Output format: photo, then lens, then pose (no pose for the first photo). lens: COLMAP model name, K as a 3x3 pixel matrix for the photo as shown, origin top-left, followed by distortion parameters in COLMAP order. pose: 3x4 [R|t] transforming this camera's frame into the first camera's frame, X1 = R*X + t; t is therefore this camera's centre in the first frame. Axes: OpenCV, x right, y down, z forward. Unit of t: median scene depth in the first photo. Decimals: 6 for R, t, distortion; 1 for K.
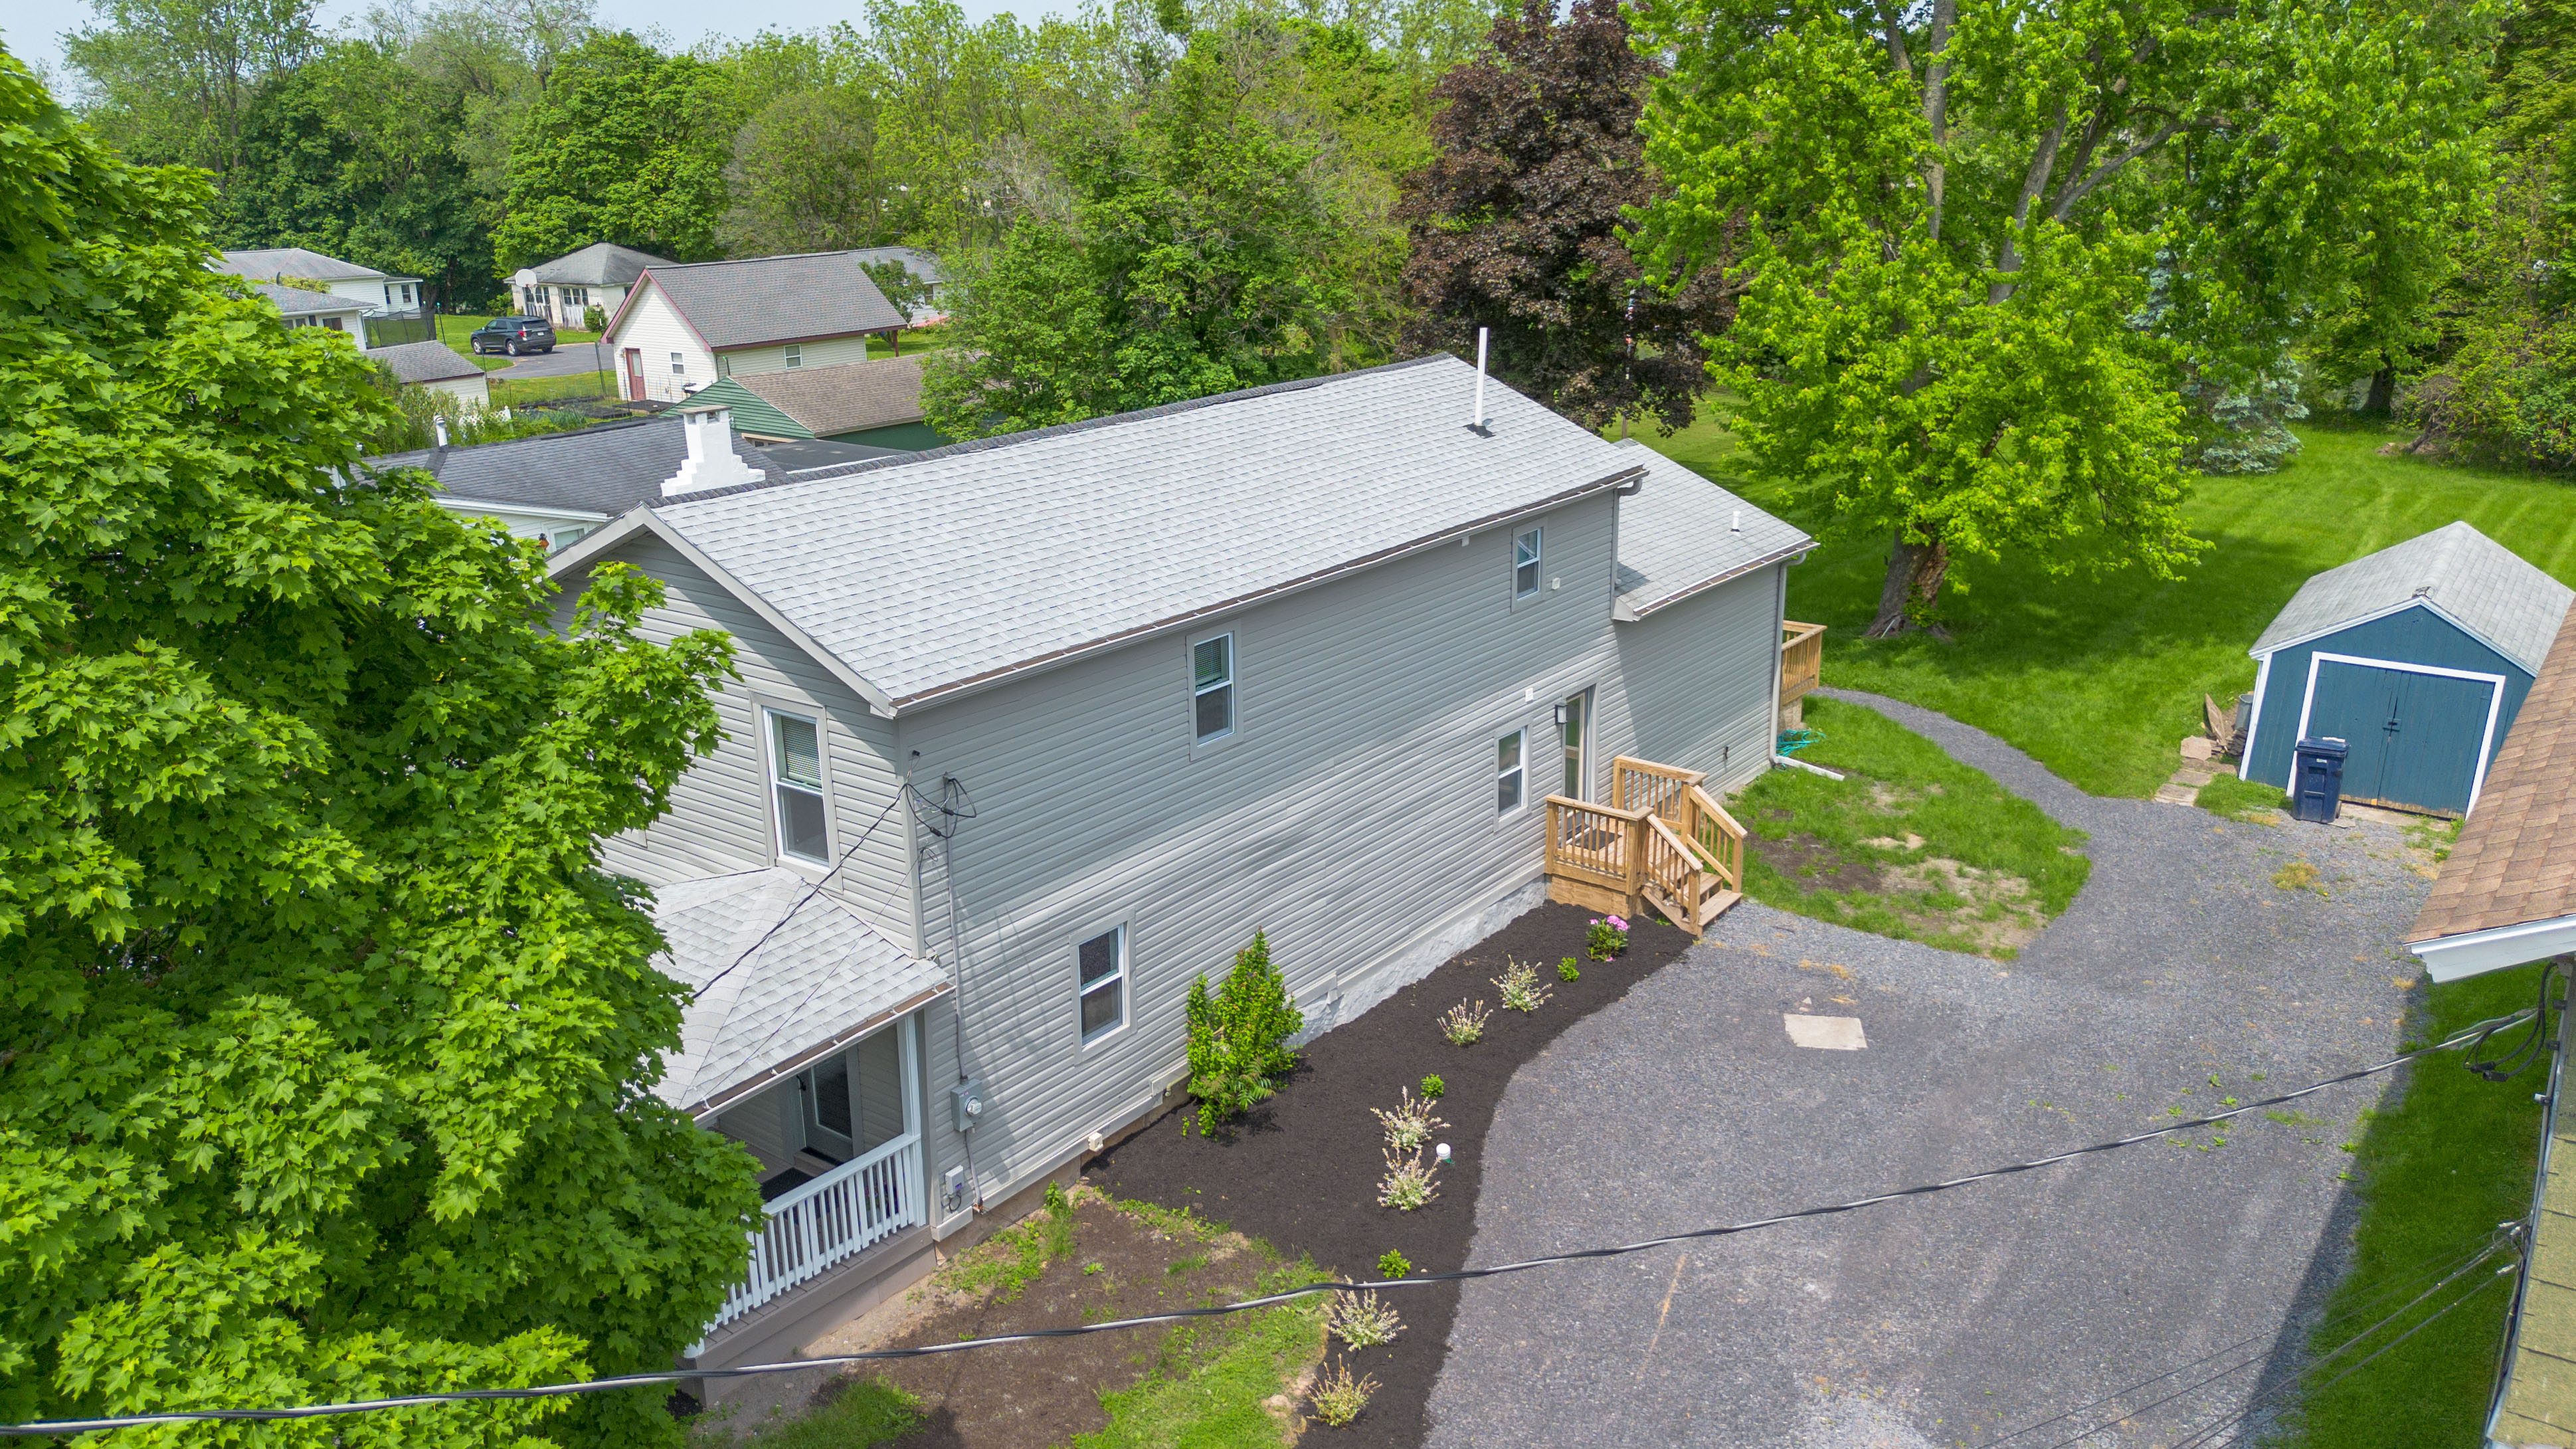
lens RADIAL K [[1897.6, 0, 1294.1], [0, 1897.6, 714.7], [0, 0, 1]] dist [0.089332, -0.120080]
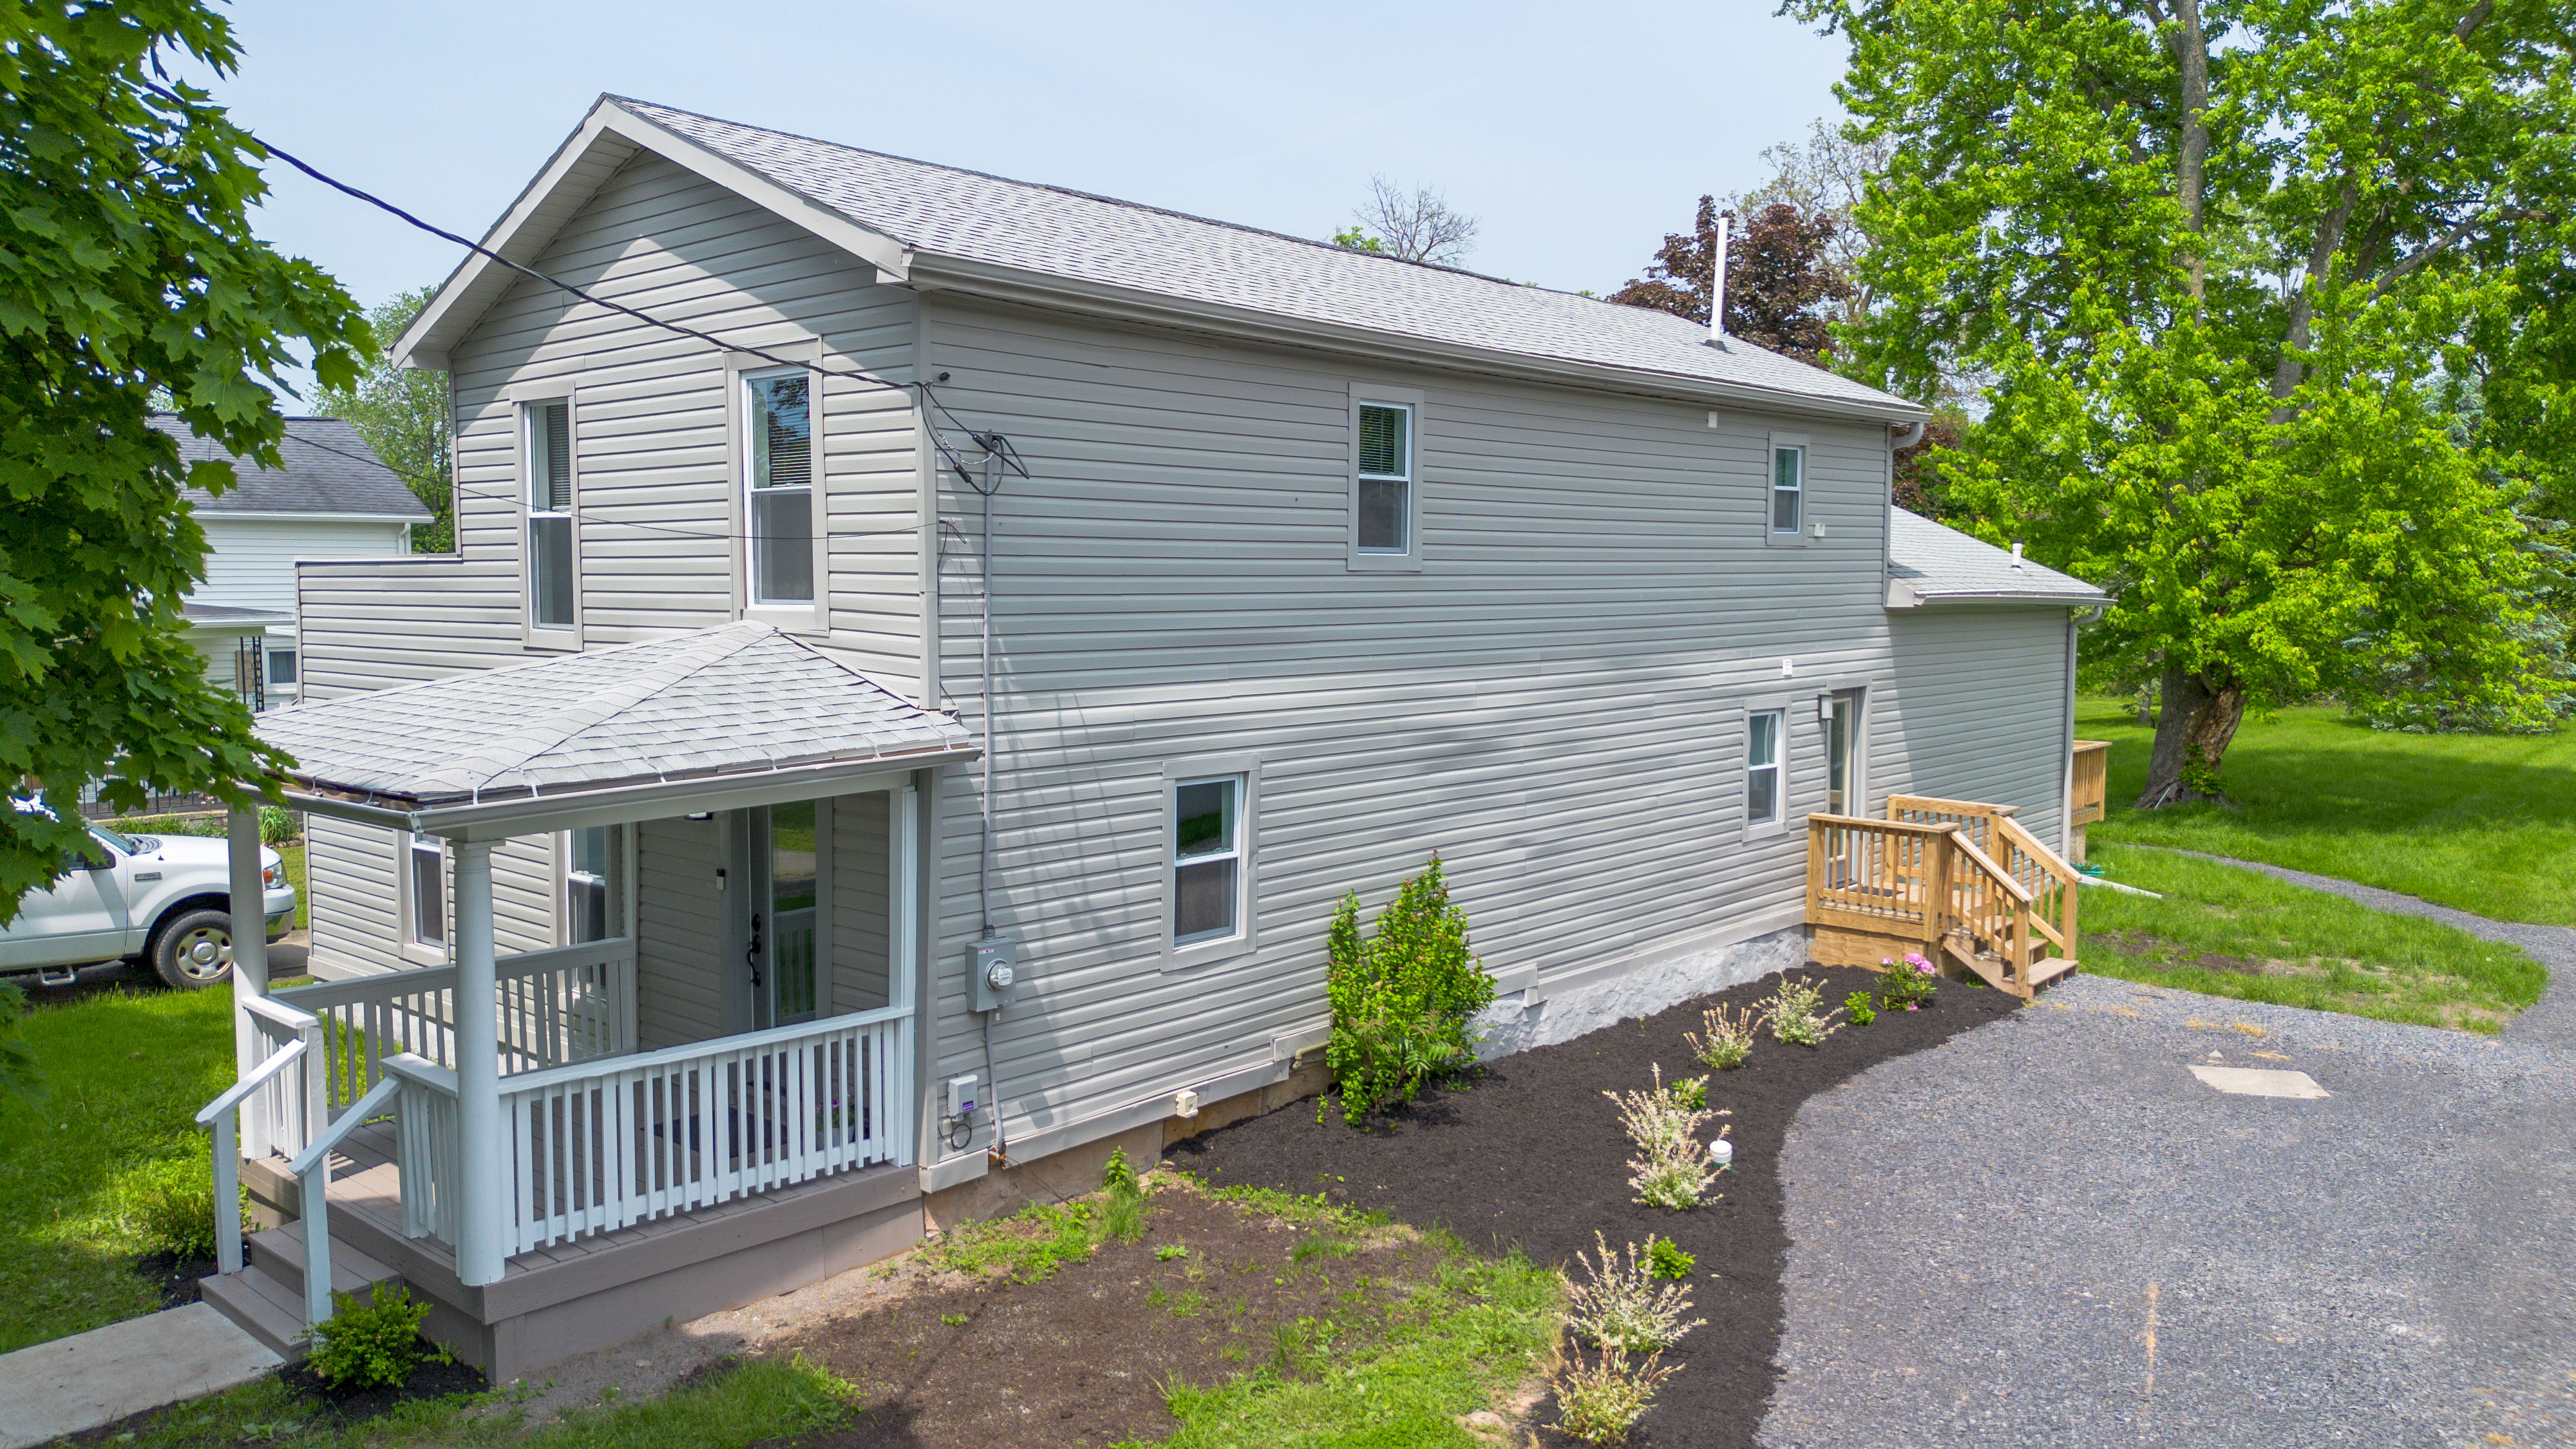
lens RADIAL K [[1836.4, 0, 1298.0], [0, 1836.4, 714.9], [0, 0, 1]] dist [0.073847, -0.082307]
pose [[0.997187, 0.026494, -0.070111, -0.019034], [-0.041298, 0.974851, -0.218999, 0.177850], [0.062545, 0.221278, 0.973203, 0.271815]]
